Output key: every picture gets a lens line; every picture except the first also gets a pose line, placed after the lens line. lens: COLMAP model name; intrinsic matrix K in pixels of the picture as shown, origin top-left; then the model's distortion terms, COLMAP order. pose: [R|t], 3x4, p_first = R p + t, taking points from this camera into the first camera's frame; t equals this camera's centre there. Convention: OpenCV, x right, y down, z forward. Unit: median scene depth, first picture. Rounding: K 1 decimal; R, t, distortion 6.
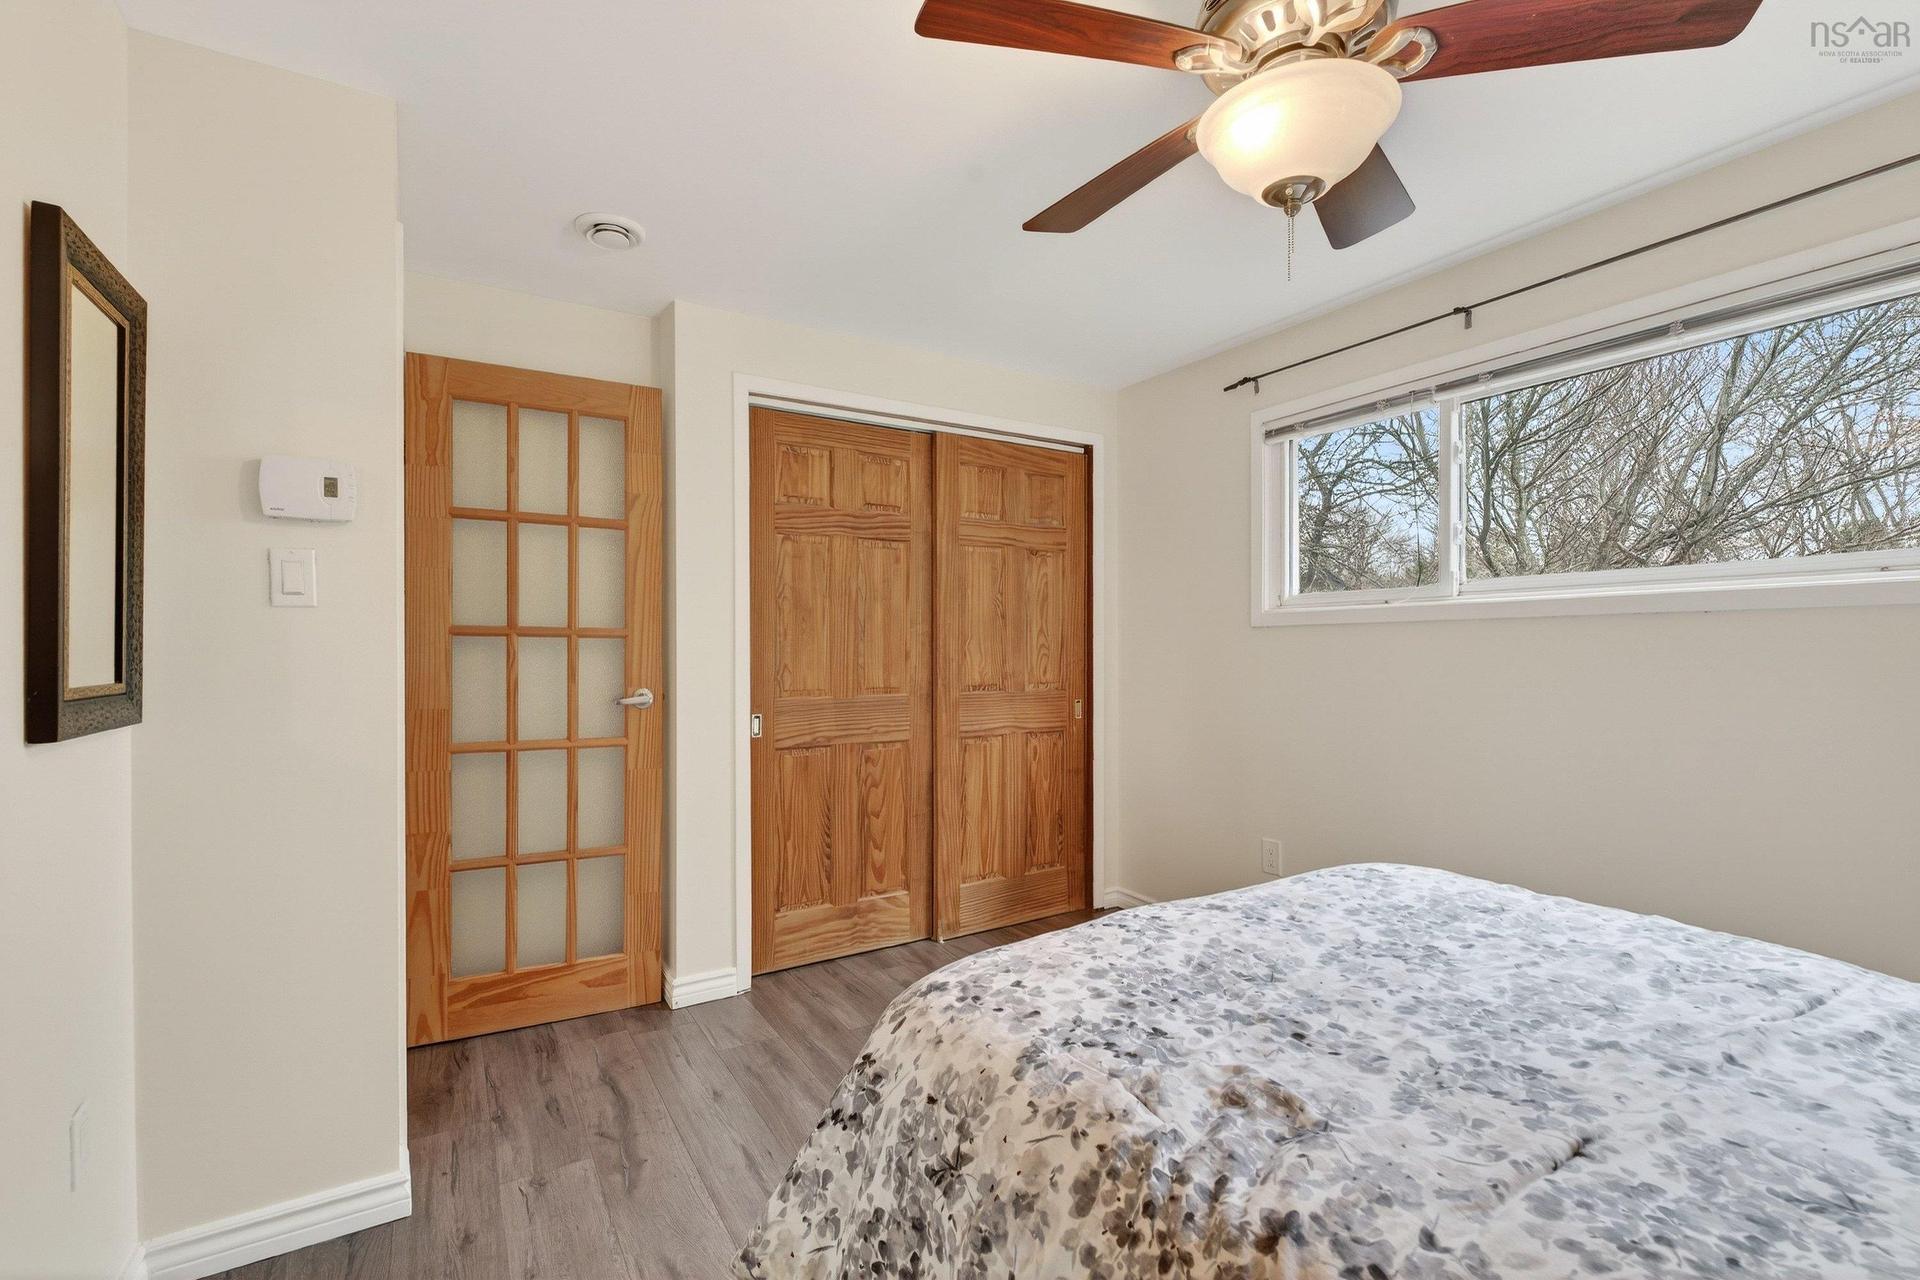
lens RADIAL K [[836.7, 0, 955.5], [0, 836.7, 633.7], [0, 0, 1]] dist [-0.000305, -0.000033]
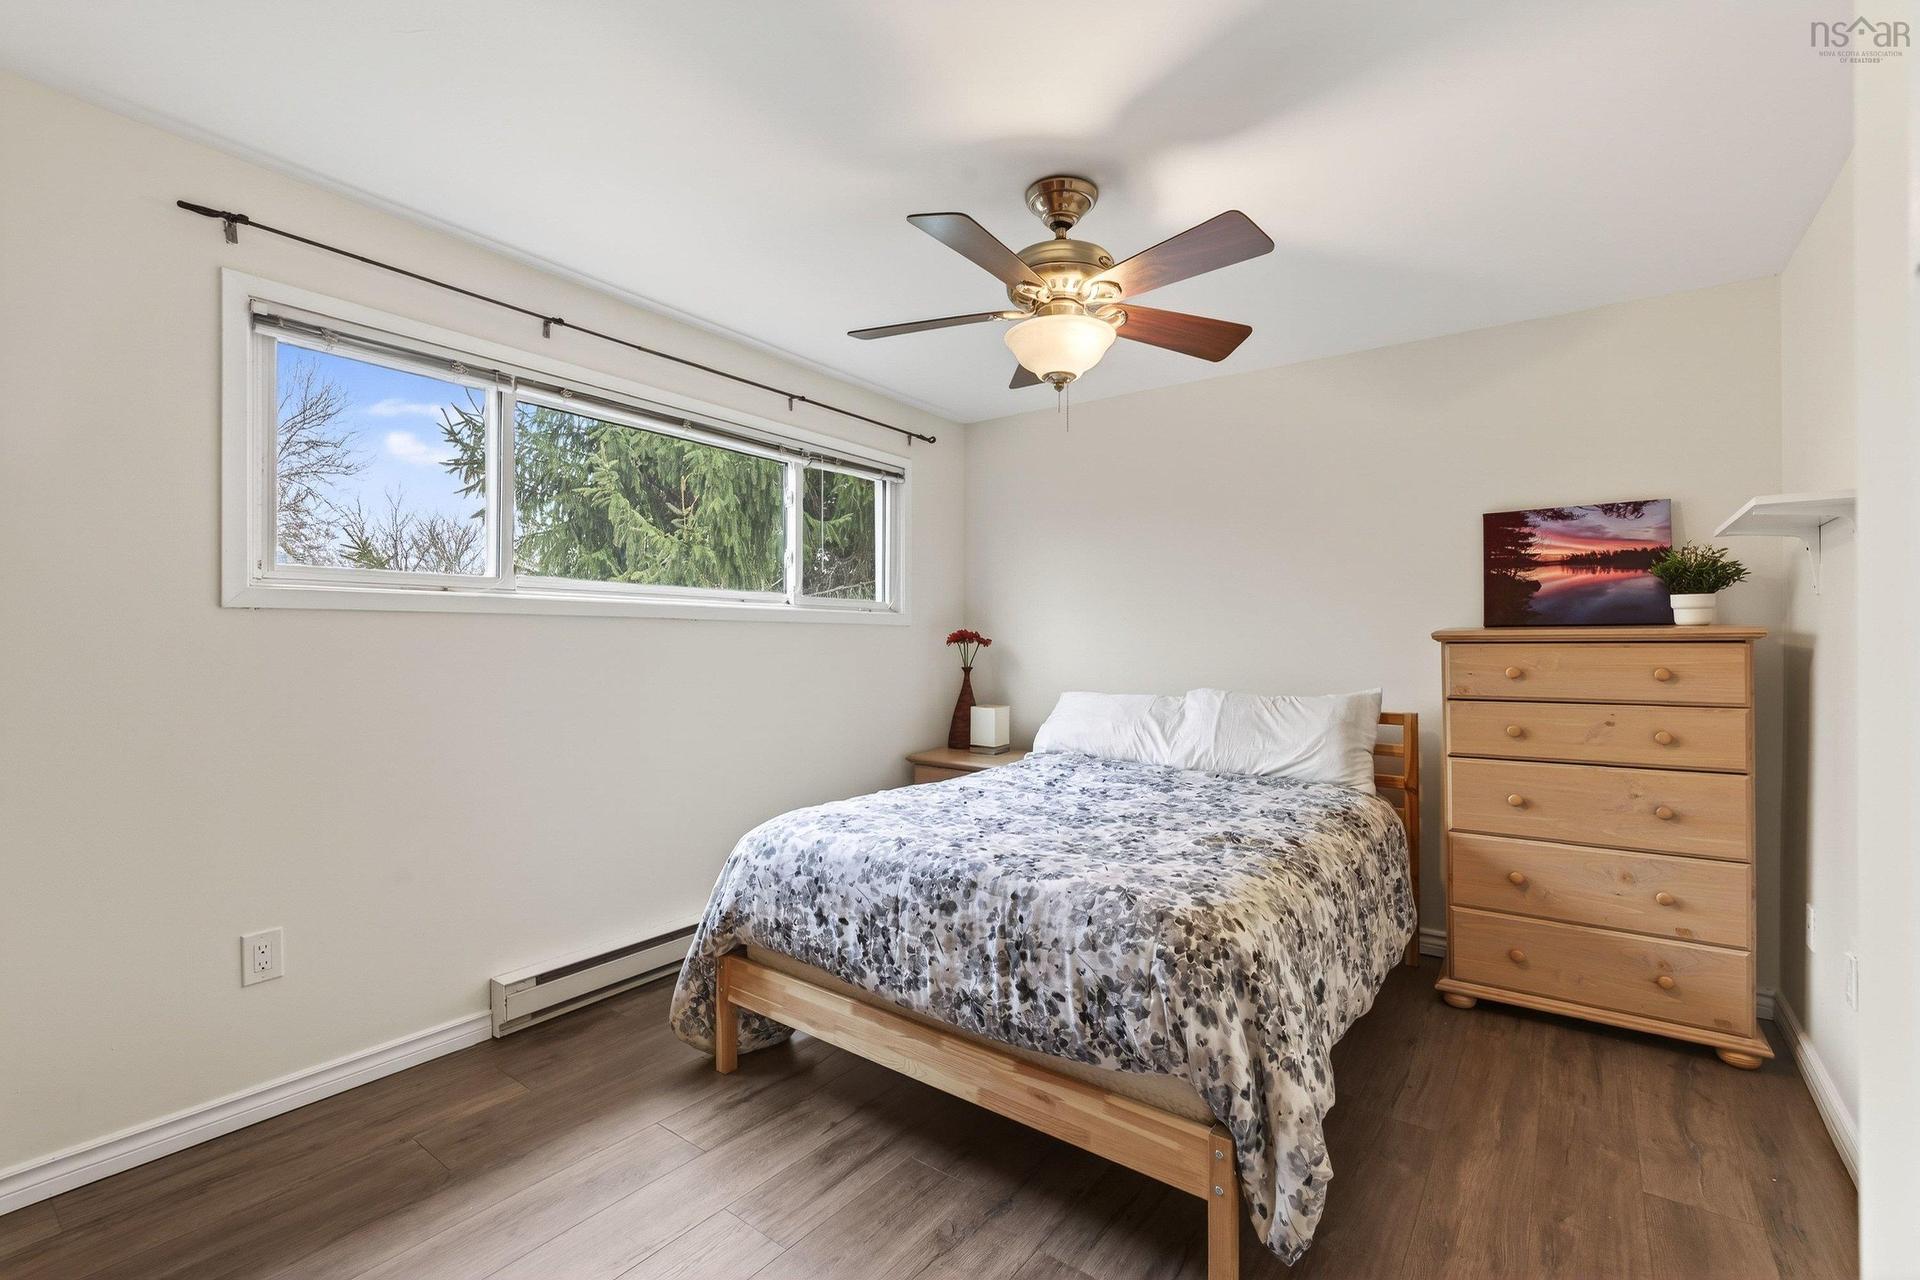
lens RADIAL K [[836.7, 0, 955.5], [0, 836.7, 633.7], [0, 0, 1]] dist [-0.000305, -0.000033]
pose [[-0.382740, 0.007546, 0.923825, -0.608529], [-0.016241, 0.999757, -0.014895, 0.012197], [-0.923713, -0.020705, -0.382525, 1.034094]]
